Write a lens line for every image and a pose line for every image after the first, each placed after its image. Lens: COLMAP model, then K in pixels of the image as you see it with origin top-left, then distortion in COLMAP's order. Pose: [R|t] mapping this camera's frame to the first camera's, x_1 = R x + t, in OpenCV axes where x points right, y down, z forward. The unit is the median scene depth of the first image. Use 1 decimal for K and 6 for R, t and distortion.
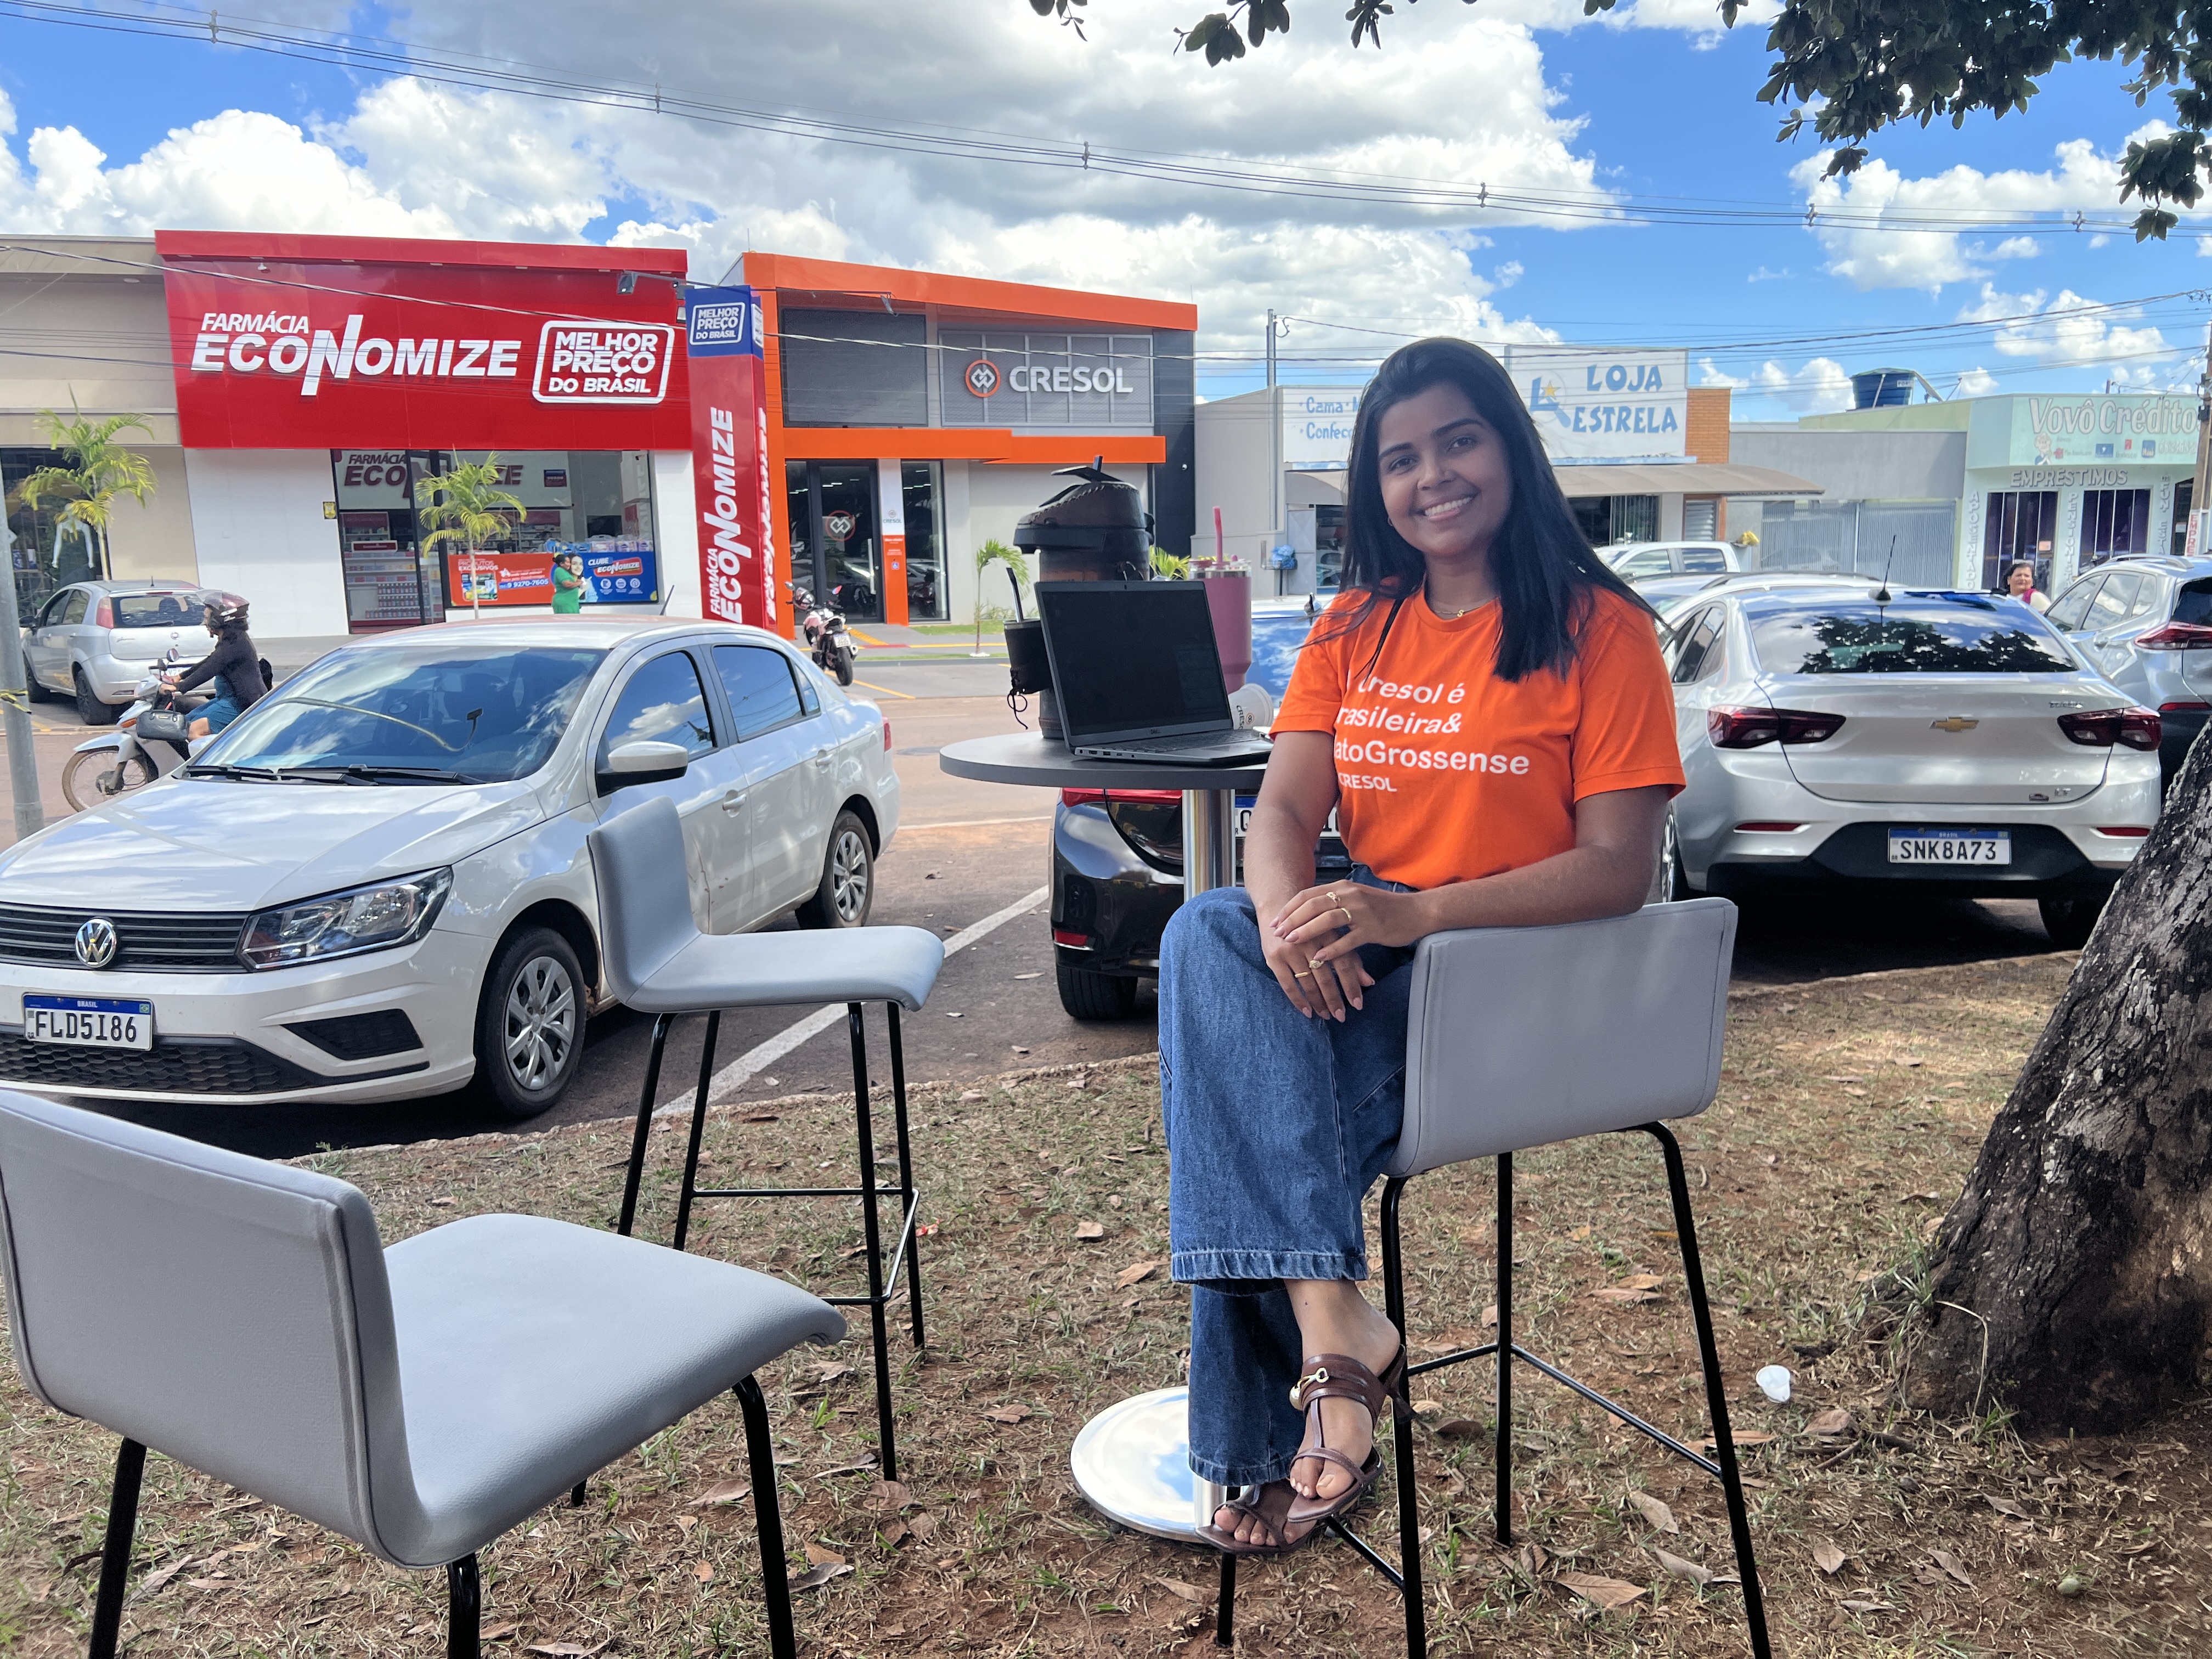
lens RADIAL K [[1690.2, 0, 1106.0], [0, 1690.2, 829.5], [0, 0, 1]] dist [0.034208, -0.082607]
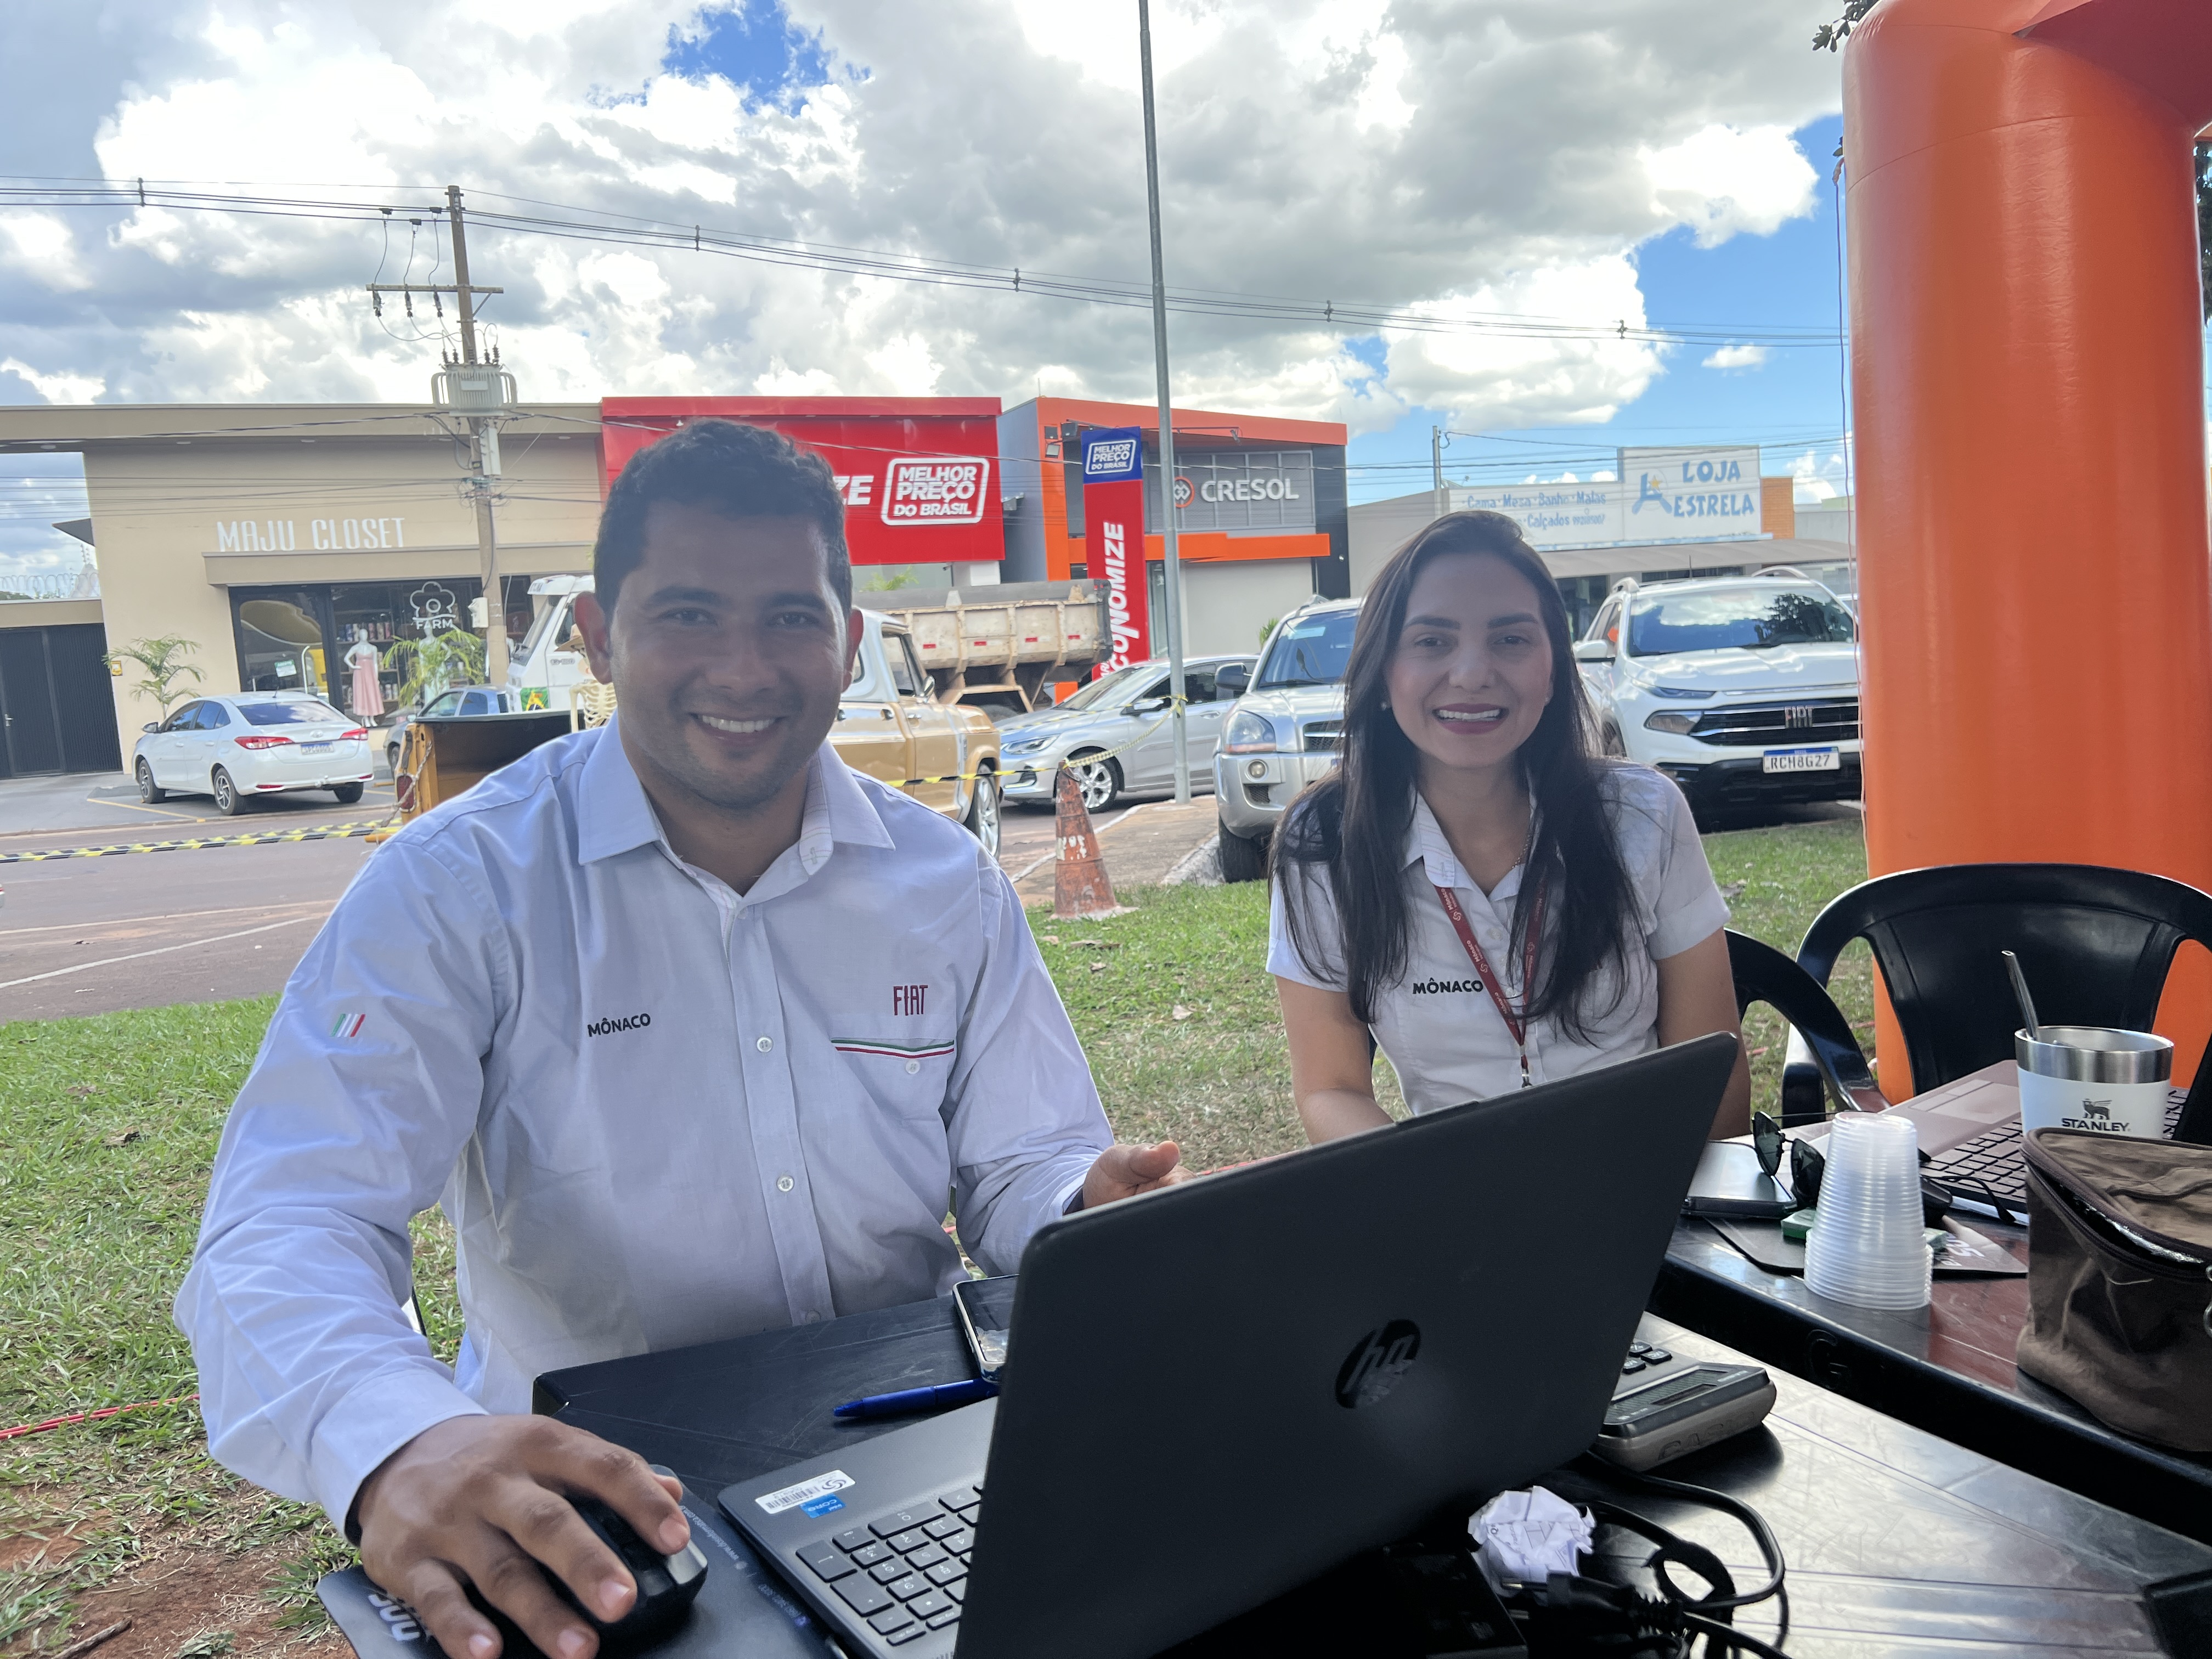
lens RADIAL K [[1690.2, 0, 1106.0], [0, 1690.2, 829.5], [0, 0, 1]] dist [0.034208, -0.082607]
pose [[0.996863, -0.049621, 0.061652, -0.257676], [0.053233, 0.996873, -0.058404, 0.043546], [-0.058561, 0.061503, 0.996387, -0.198508]]
